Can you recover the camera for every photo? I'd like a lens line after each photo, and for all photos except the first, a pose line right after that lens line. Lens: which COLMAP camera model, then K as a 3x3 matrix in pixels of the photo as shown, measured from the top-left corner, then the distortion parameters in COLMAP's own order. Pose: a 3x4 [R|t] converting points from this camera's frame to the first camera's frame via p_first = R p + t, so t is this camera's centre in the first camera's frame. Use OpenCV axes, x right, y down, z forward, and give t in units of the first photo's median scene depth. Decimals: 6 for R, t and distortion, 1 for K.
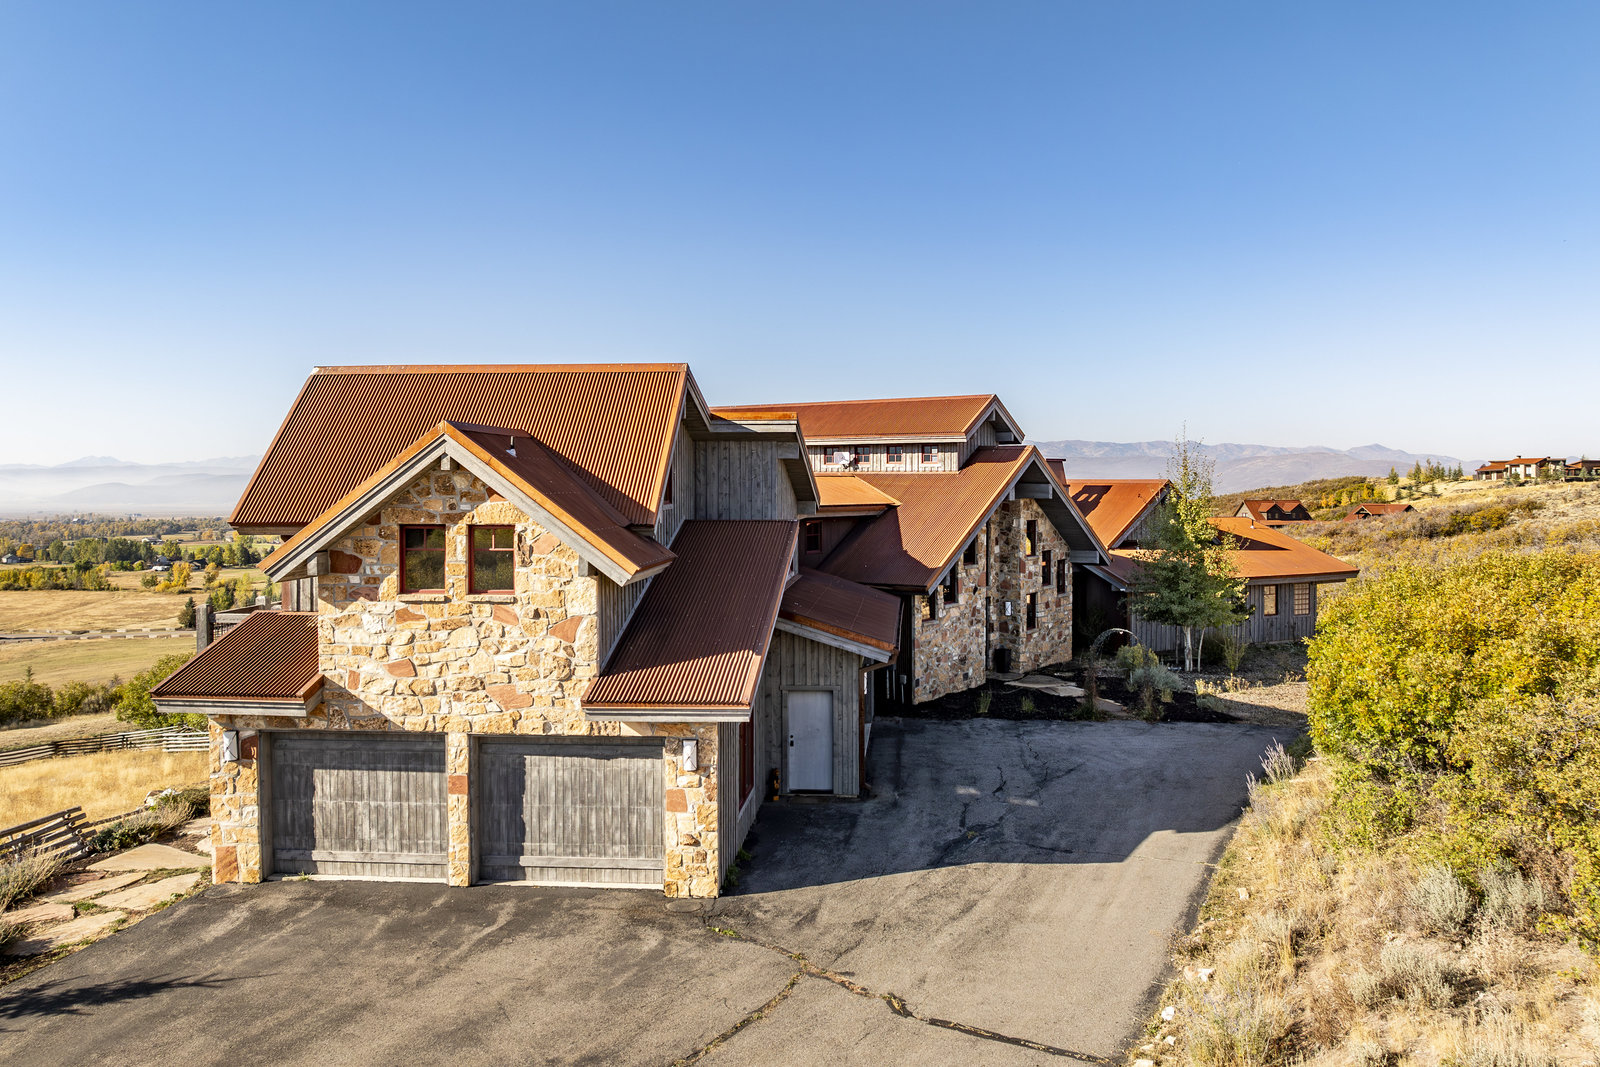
lens RADIAL K [[1160.8, 0, 853.3], [0, 1160.8, 506.1], [0, 0, 1]] dist [-0.045222, 0.006609]
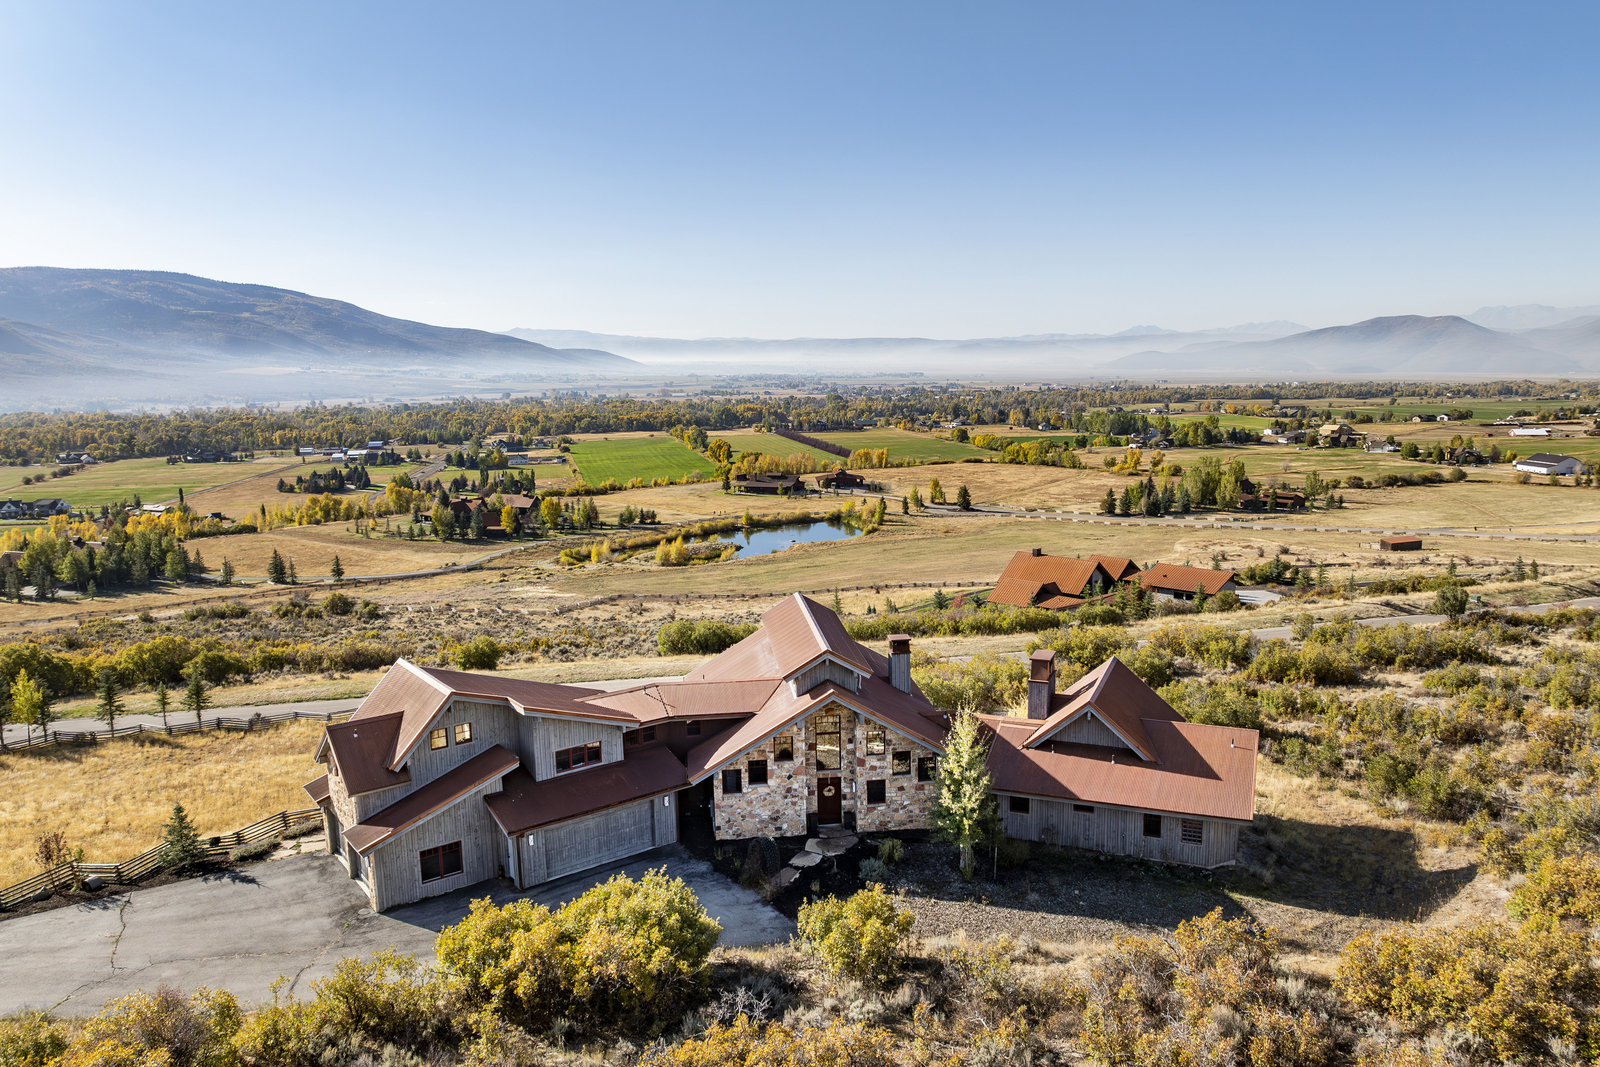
lens RADIAL K [[1135.0, 0, 813.7], [0, 1135.0, 512.2], [0, 0, 1]] dist [-0.037221, 0.002182]
pose [[0.647468, 0.094266, -0.756240, 2.447292], [0.001400, 0.992172, 0.124873, -0.928497], [0.762091, -0.081910, 0.642268, 0.134287]]
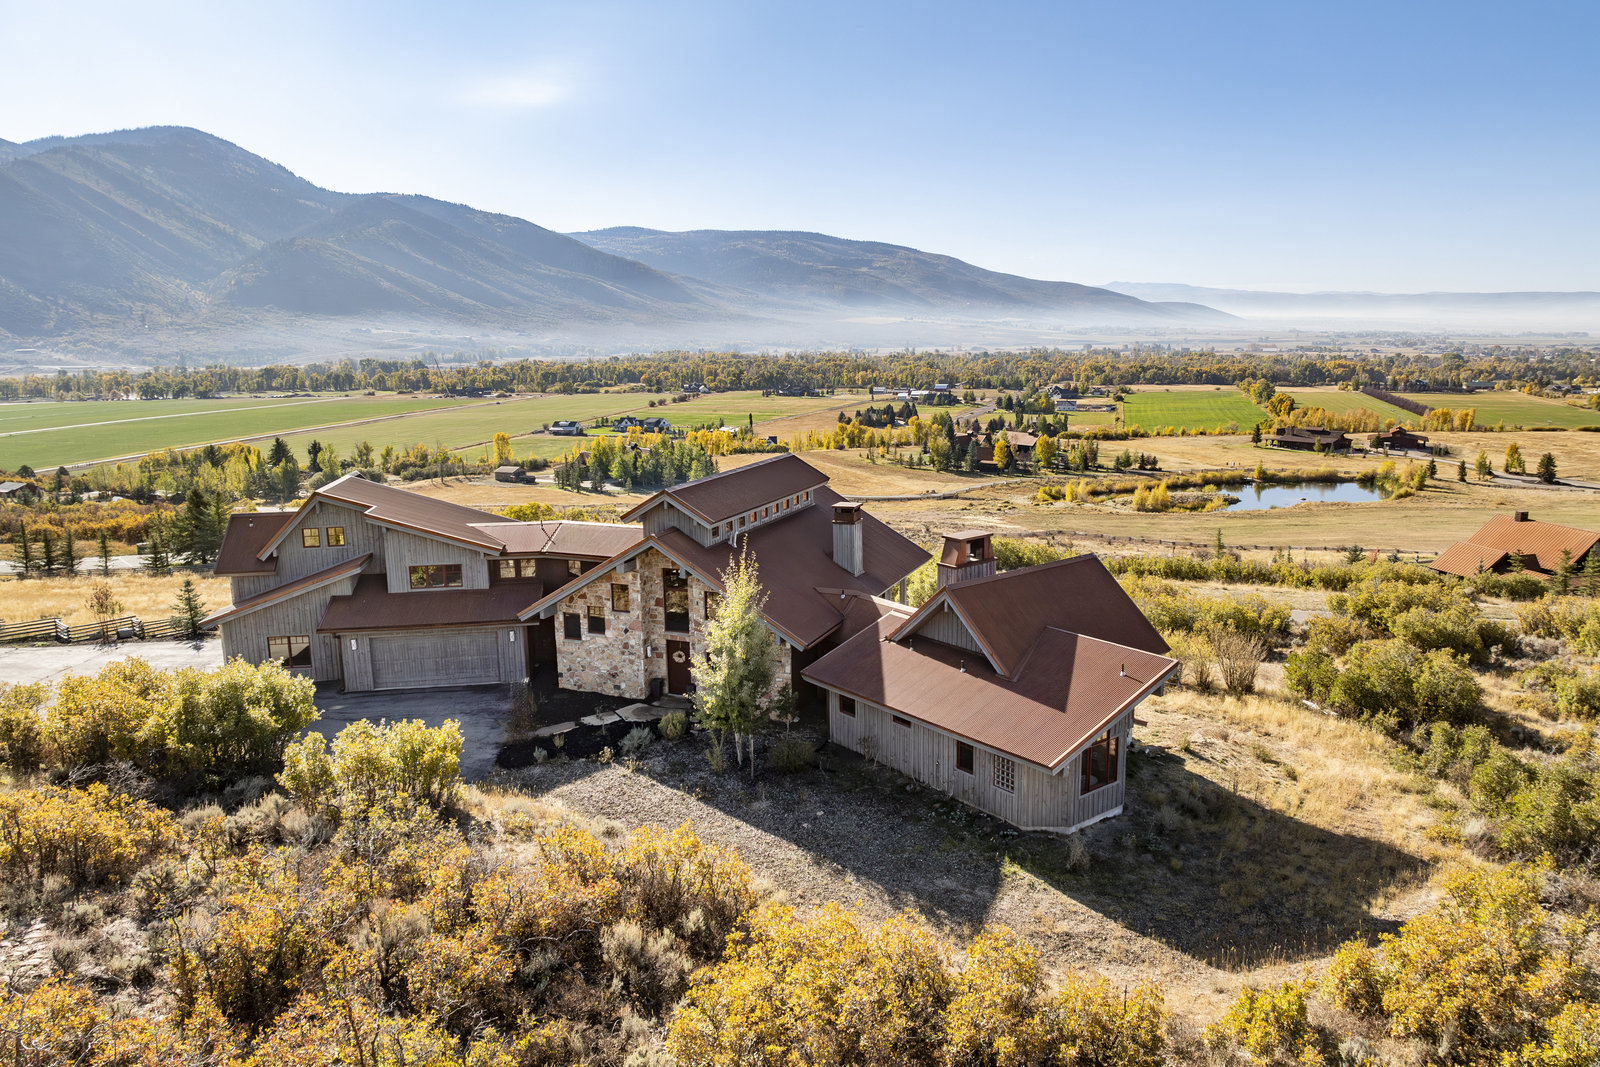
lens RADIAL K [[1135.0, 0, 813.7], [0, 1135.0, 512.2], [0, 0, 1]] dist [-0.037221, 0.002182]
pose [[0.194526, 0.163981, -0.967093, 2.816448], [-0.006485, 0.986121, 0.165903, -0.577095], [0.980876, -0.026001, 0.192889, 1.879345]]
